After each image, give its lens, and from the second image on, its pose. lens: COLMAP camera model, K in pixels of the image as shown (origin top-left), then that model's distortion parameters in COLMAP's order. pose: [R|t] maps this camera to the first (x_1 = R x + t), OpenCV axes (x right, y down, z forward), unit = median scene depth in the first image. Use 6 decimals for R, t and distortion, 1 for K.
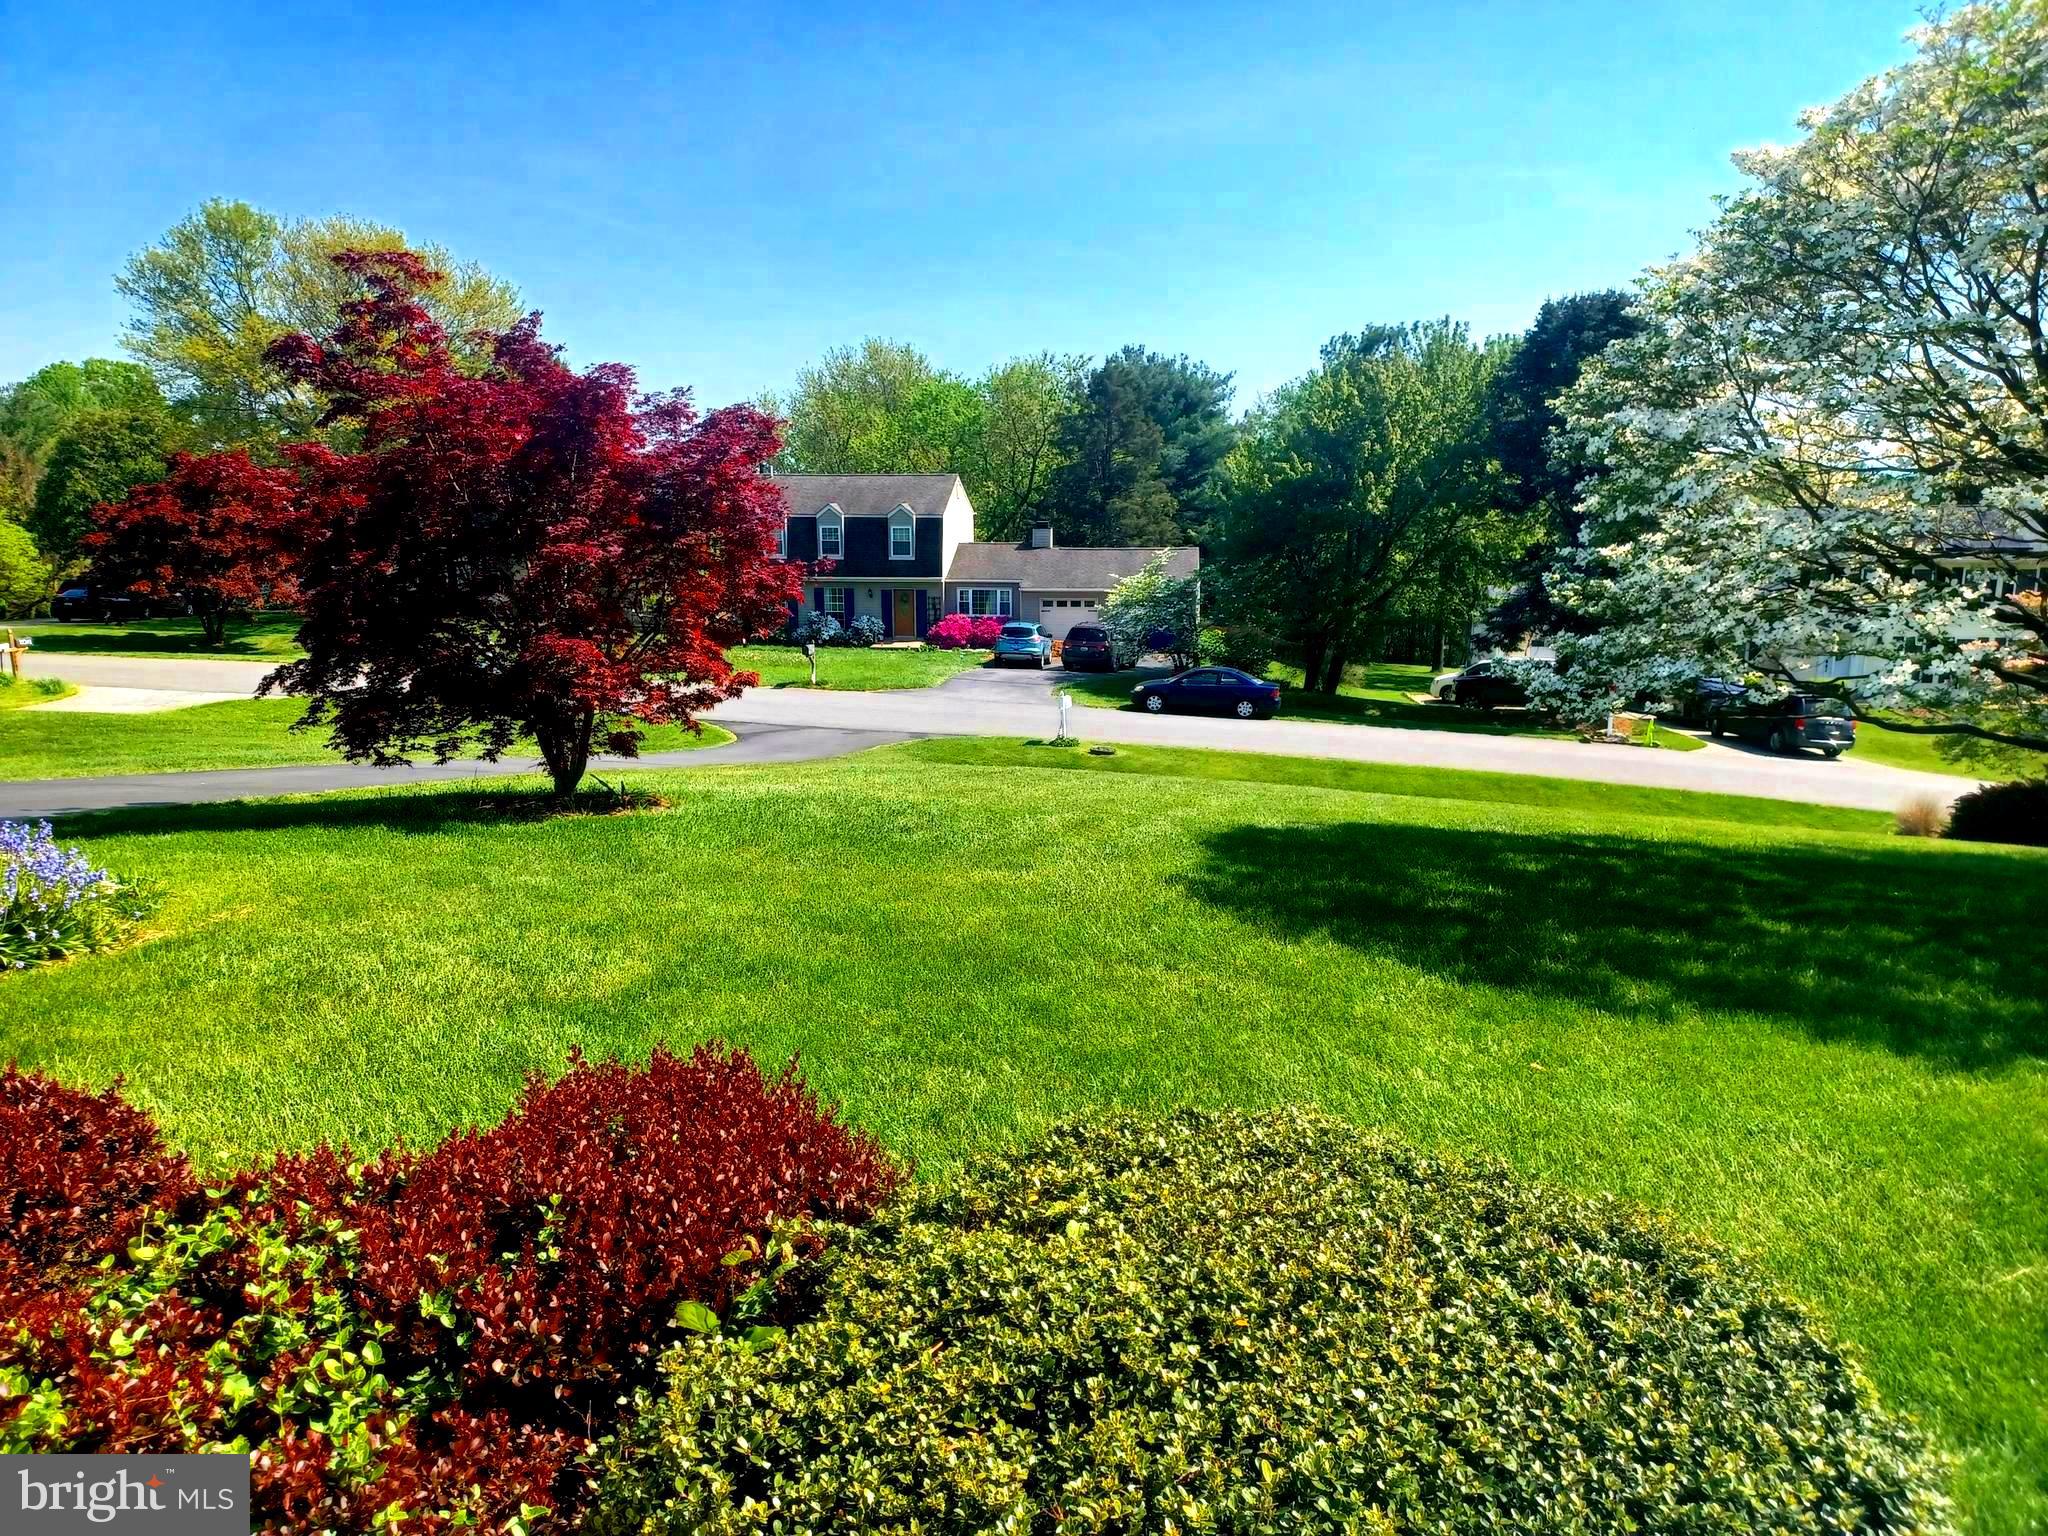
lens RADIAL K [[1502.2, 0, 1024.0], [0, 1502.2, 768.0], [0, 0, 1]] dist [0.084518, -0.084167]
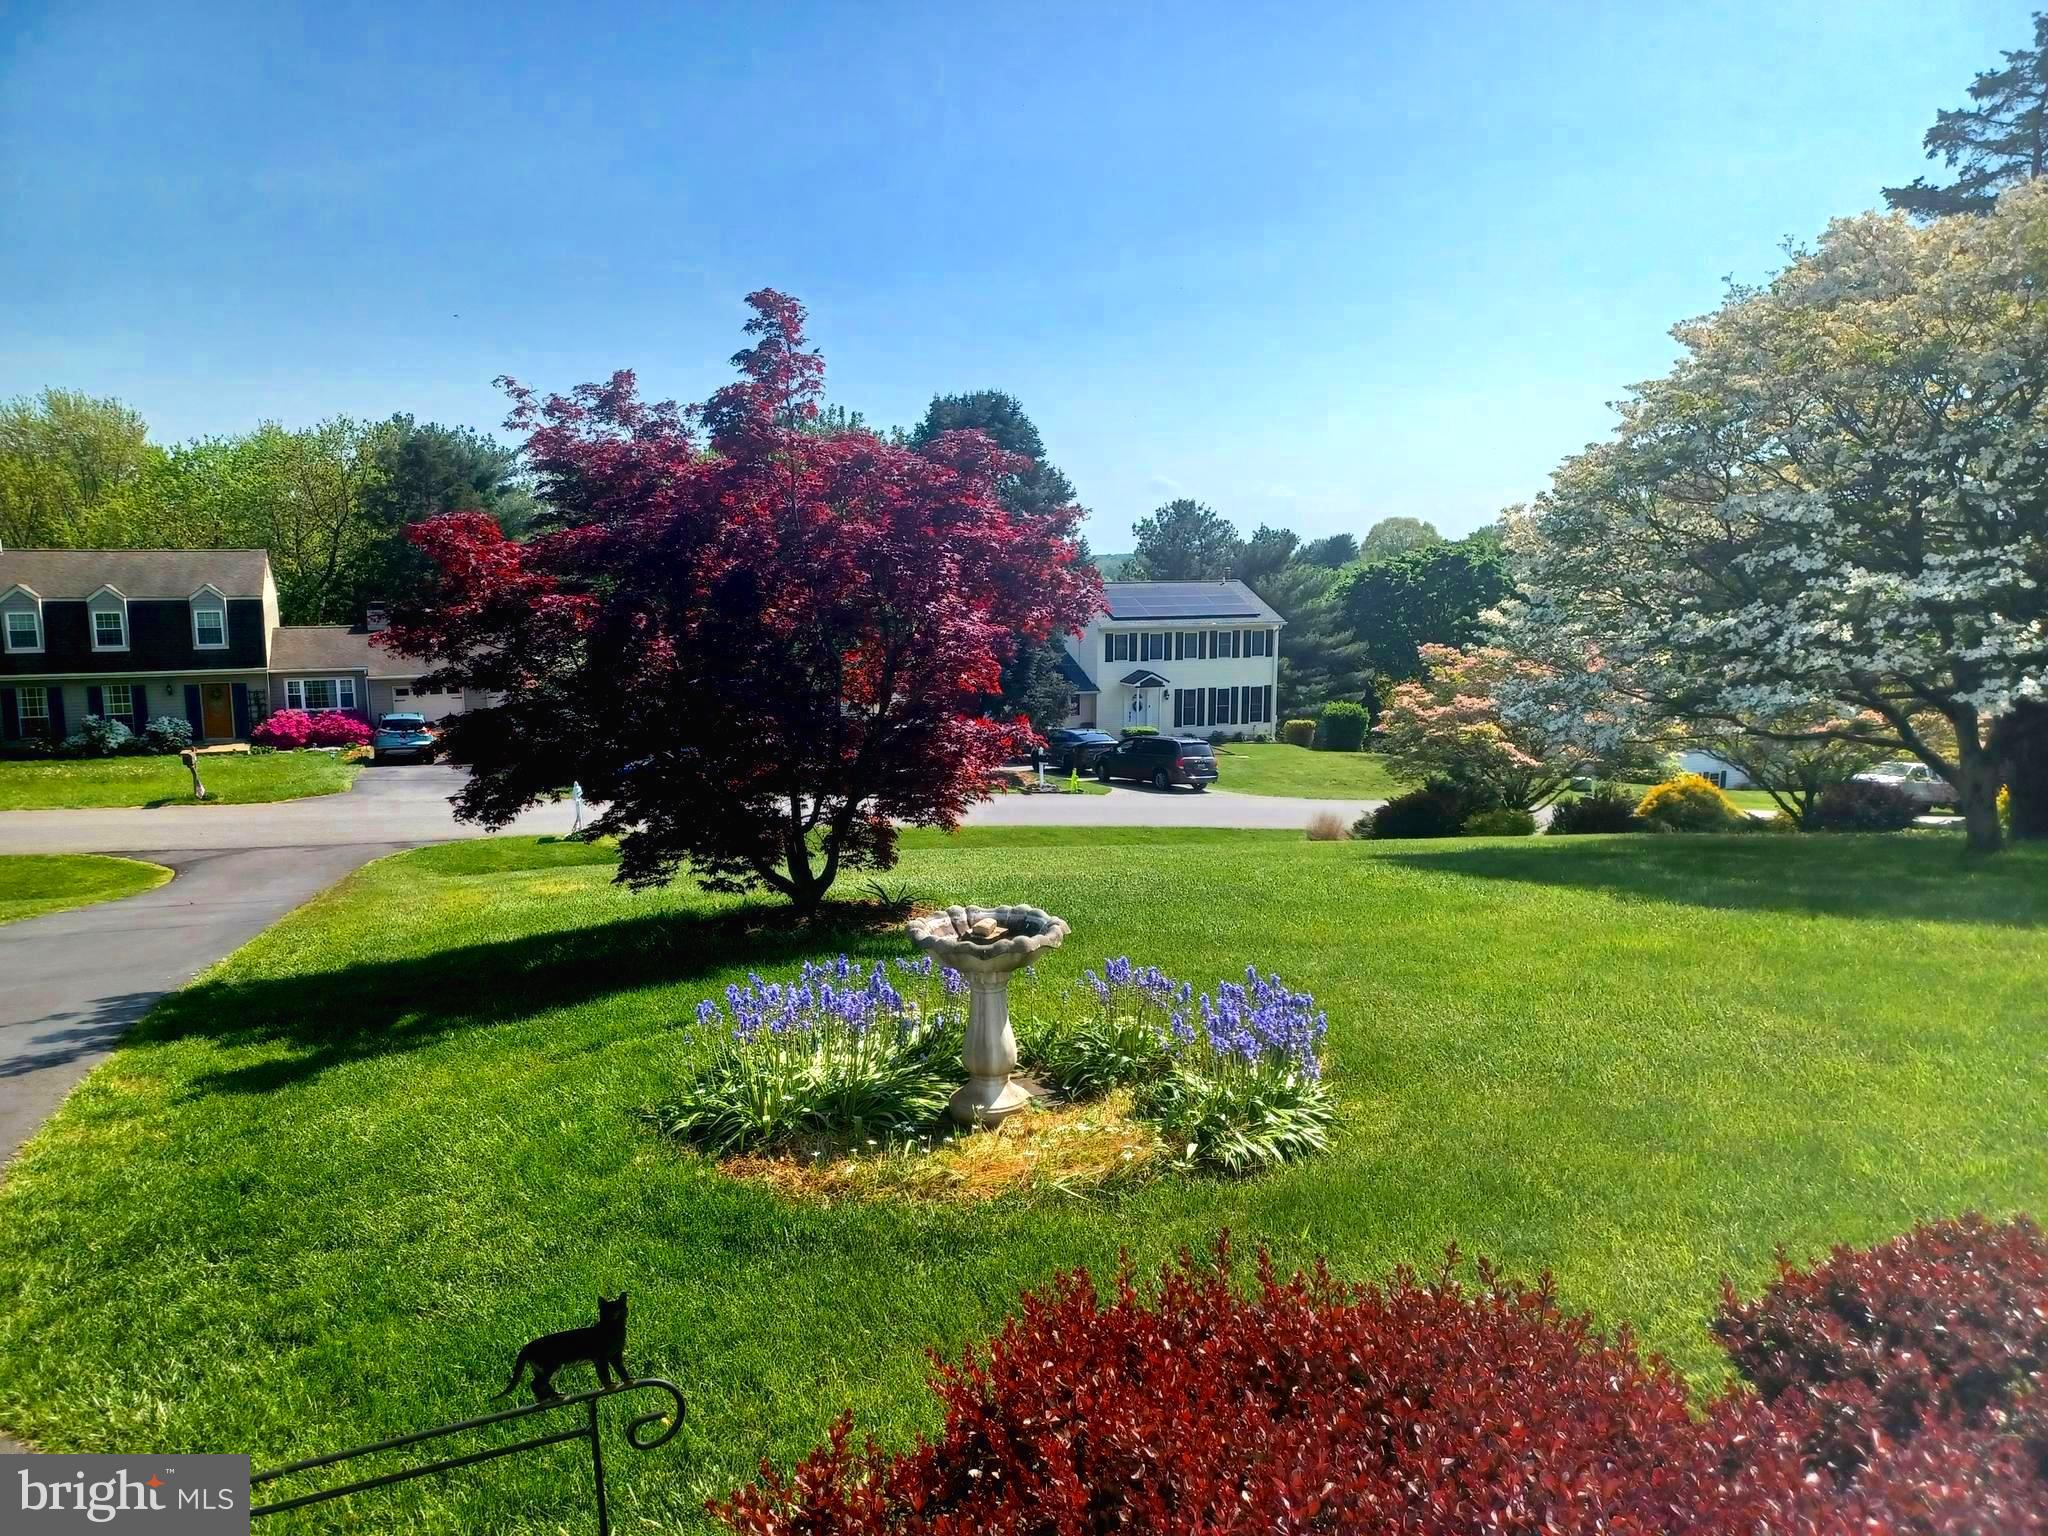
lens RADIAL K [[1502.2, 0, 1024.0], [0, 1502.2, 768.0], [0, 0, 1]] dist [0.084518, -0.084167]
pose [[0.866160, -0.071930, 0.494563, -0.115562], [0.097039, 0.994960, -0.025241, -0.005268], [-0.490255, 0.069855, 0.868775, 0.030660]]
